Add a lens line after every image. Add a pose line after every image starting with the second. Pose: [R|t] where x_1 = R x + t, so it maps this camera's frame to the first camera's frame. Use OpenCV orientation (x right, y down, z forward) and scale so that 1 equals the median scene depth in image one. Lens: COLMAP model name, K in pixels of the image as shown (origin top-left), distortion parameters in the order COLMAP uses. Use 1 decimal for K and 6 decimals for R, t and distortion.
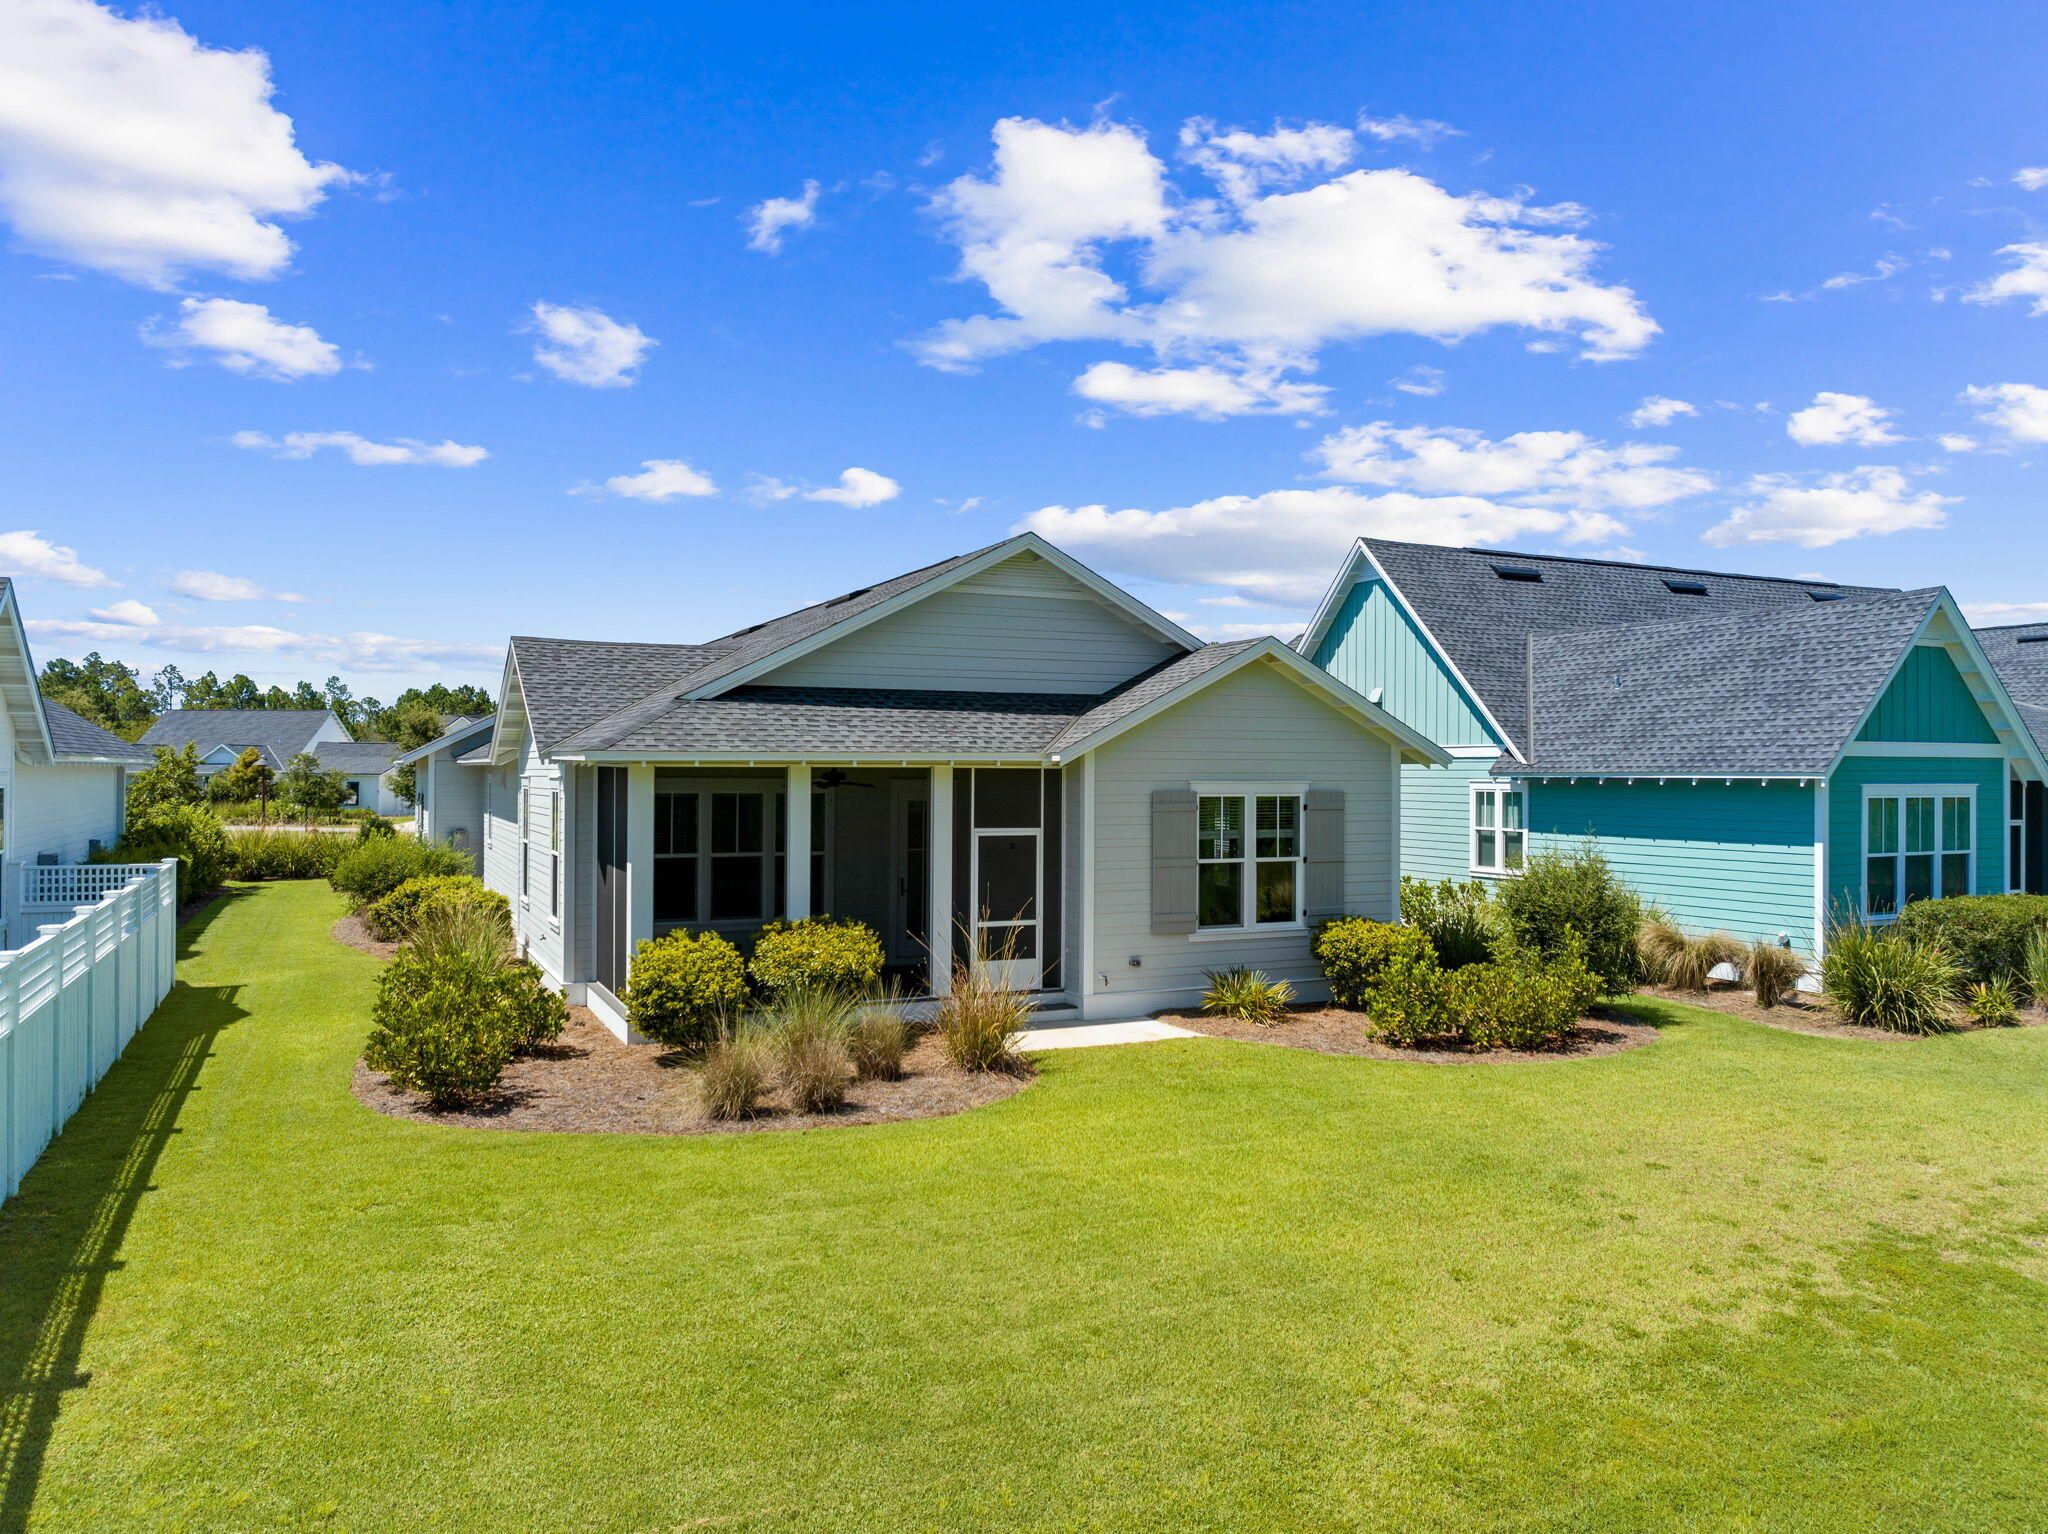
lens RADIAL K [[1455.3, 0, 1036.6], [0, 1455.3, 768.5], [0, 0, 1]] dist [0.000447, -0.003794]
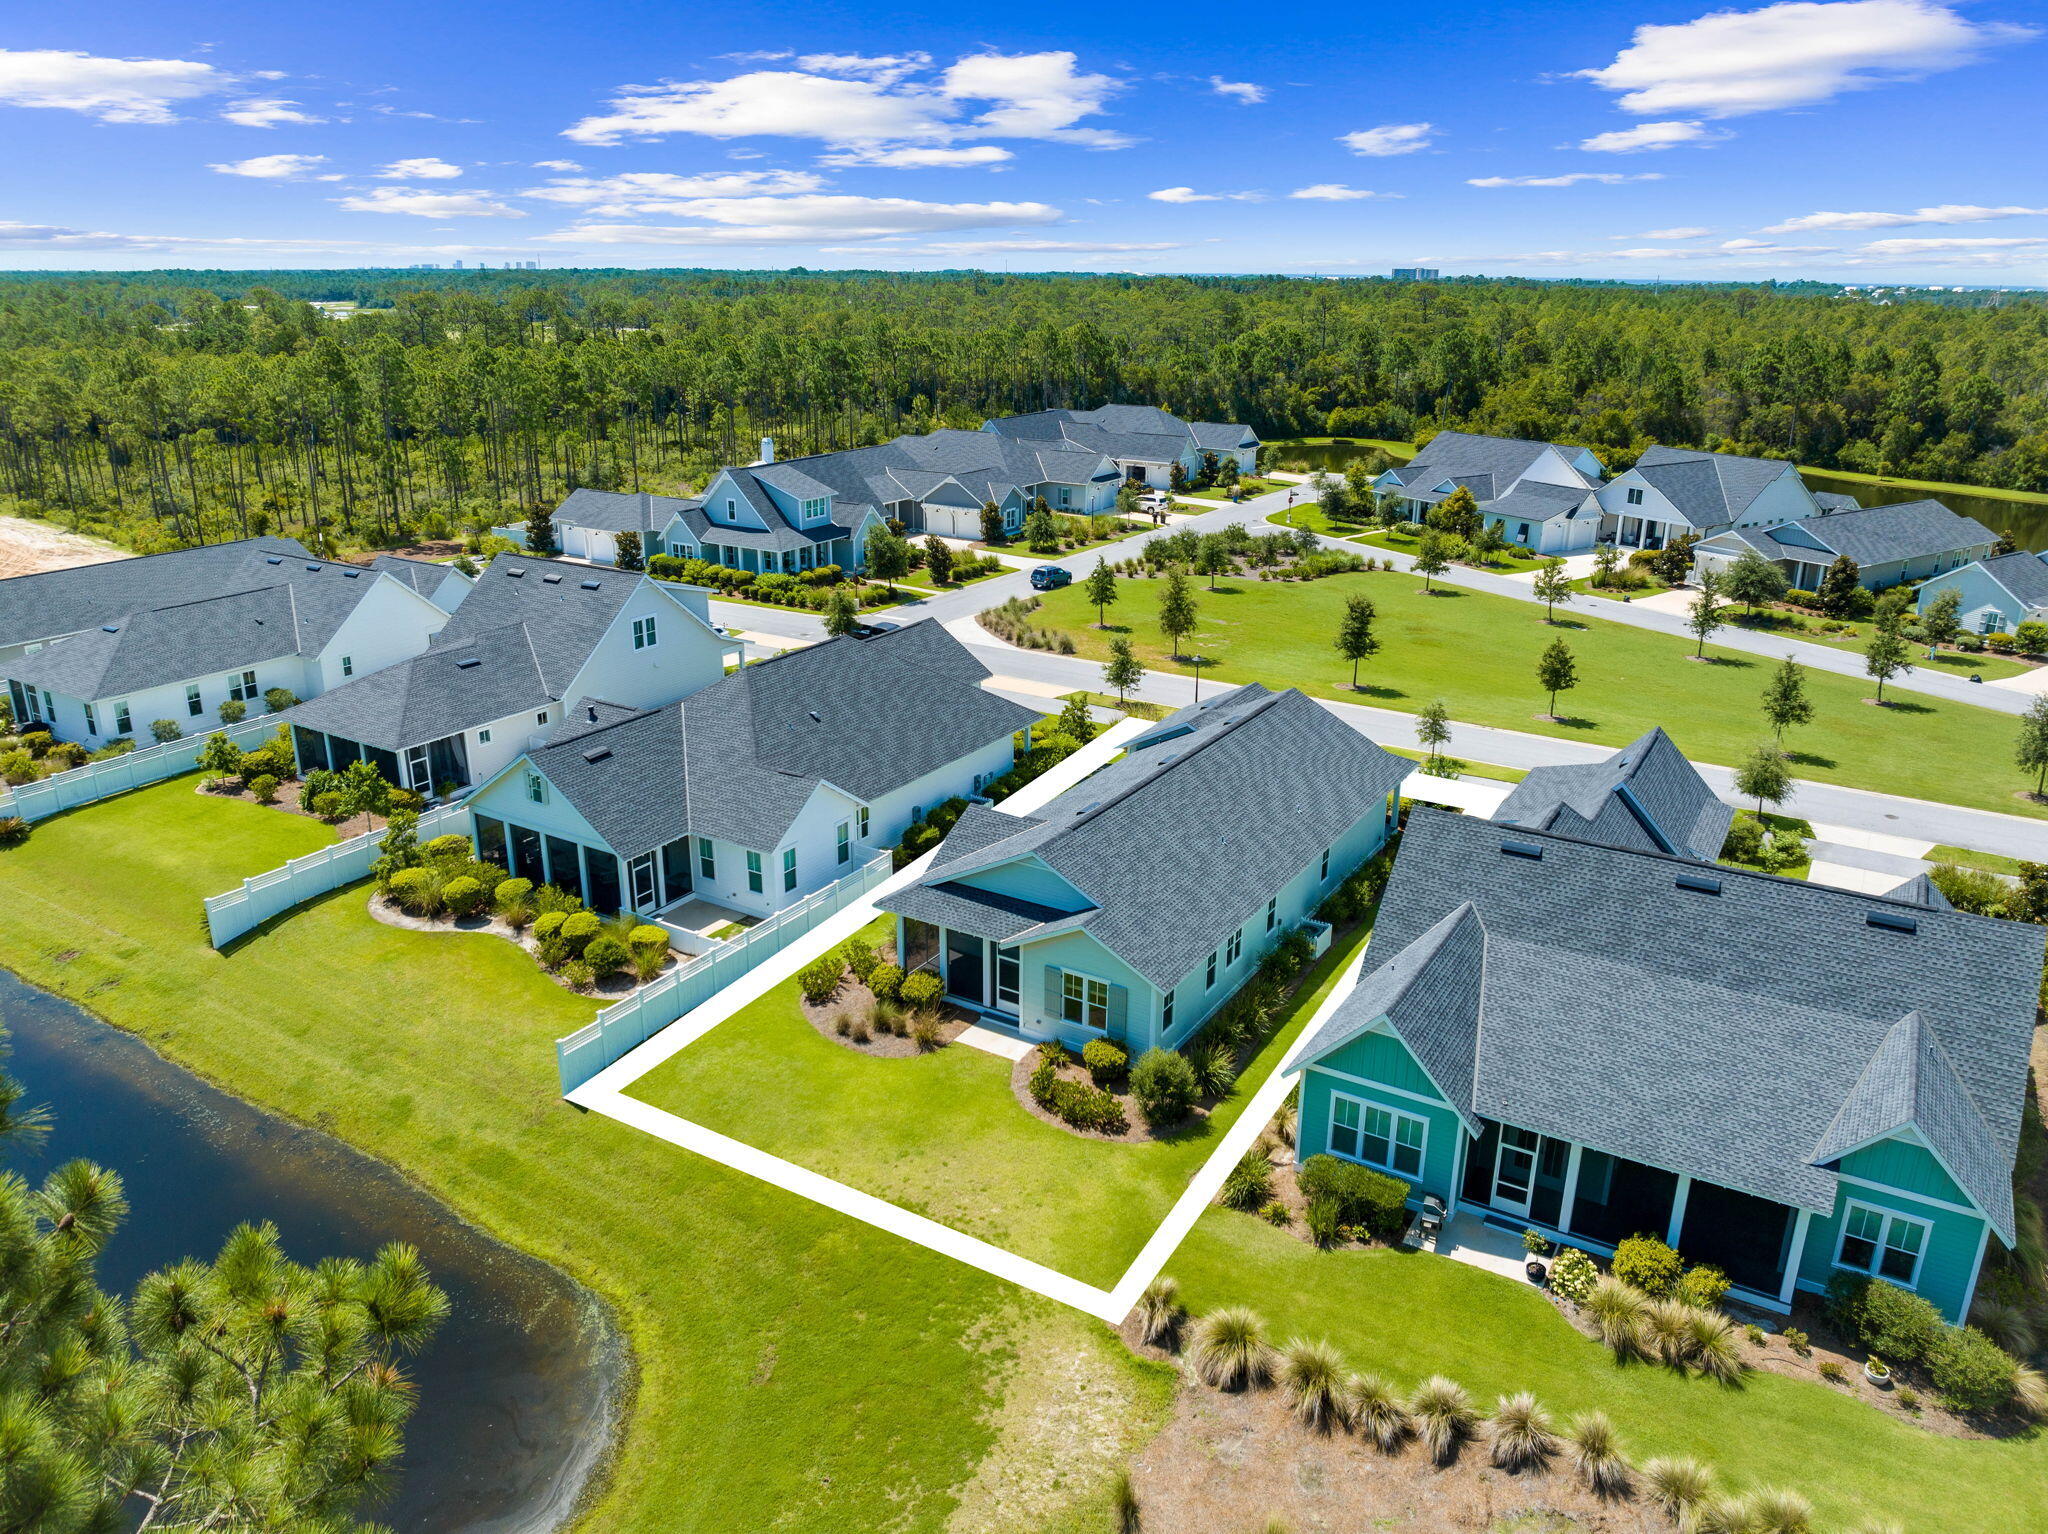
lens RADIAL K [[1455.3, 0, 1020.0], [0, 1455.3, 767.7], [0, 0, 1]] dist [0.000447, -0.003794]
pose [[0.527755, 0.283941, -0.800532, 1.949455], [-0.001003, 0.942679, 0.333698, -1.132609], [0.849396, -0.175308, 0.497789, -0.245534]]
